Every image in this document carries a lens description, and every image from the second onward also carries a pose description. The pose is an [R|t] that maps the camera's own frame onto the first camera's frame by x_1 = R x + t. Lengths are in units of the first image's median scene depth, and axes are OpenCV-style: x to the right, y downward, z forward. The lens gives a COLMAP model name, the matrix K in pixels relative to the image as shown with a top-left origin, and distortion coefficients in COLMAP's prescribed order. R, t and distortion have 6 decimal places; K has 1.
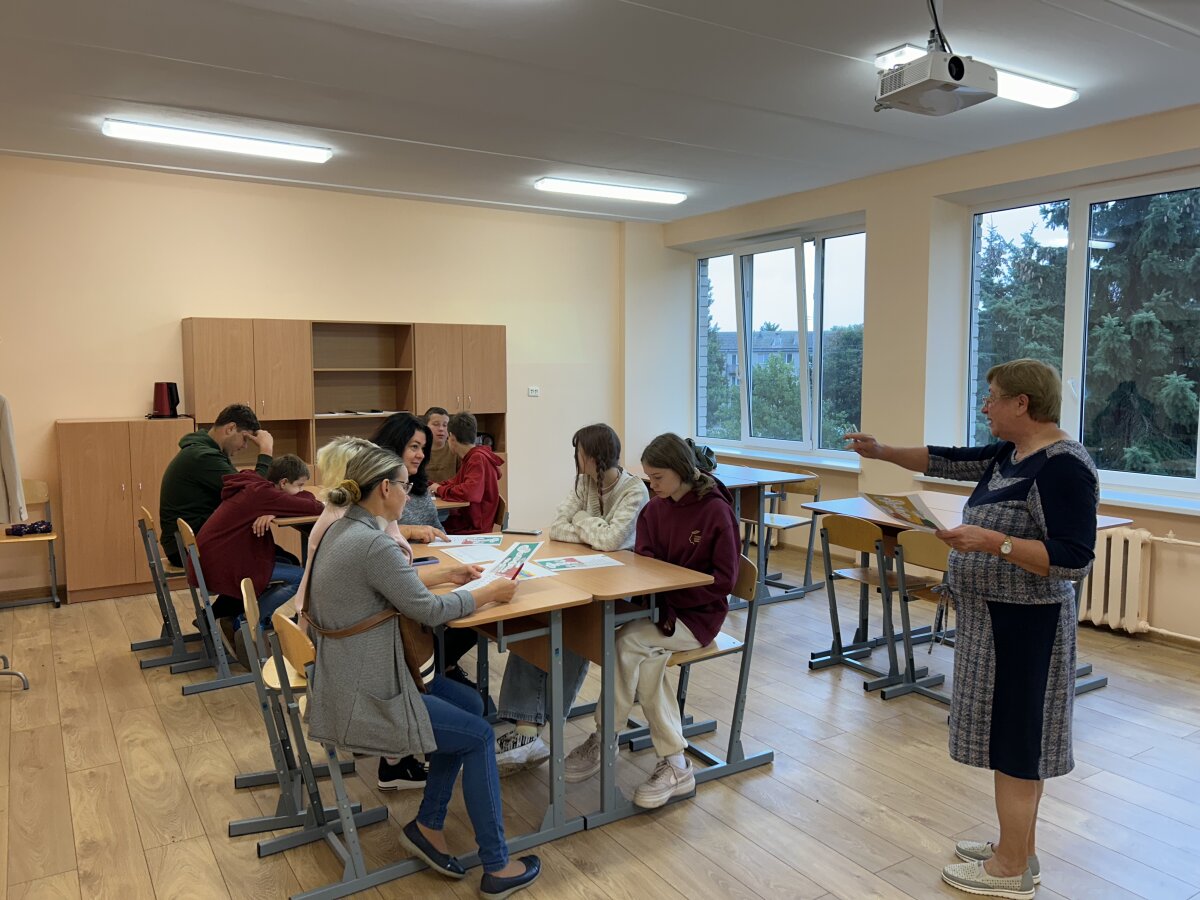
lens RADIAL K [[899.8, 0, 599.4], [0, 899.8, 449.3], [0, 0, 1]] dist [0.009883, 0.002674]
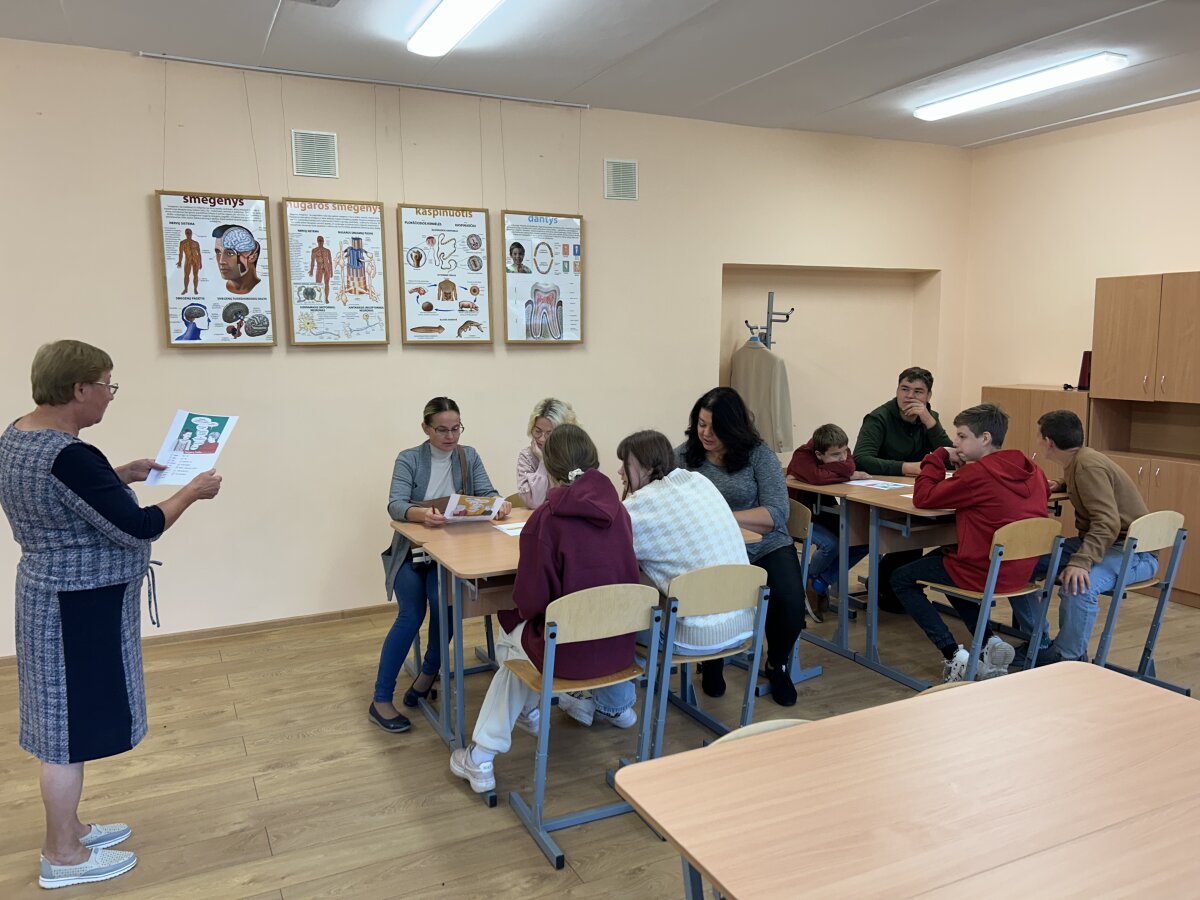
lens RADIAL K [[899.8, 0, 599.0], [0, 899.8, 451.5], [0, 0, 1]] dist [0.009883, 0.002674]
pose [[-0.114809, 0.116972, -0.986477, 0.527938], [-0.075908, 0.989107, 0.126118, -0.055559], [0.990483, 0.089361, -0.104680, 0.644751]]
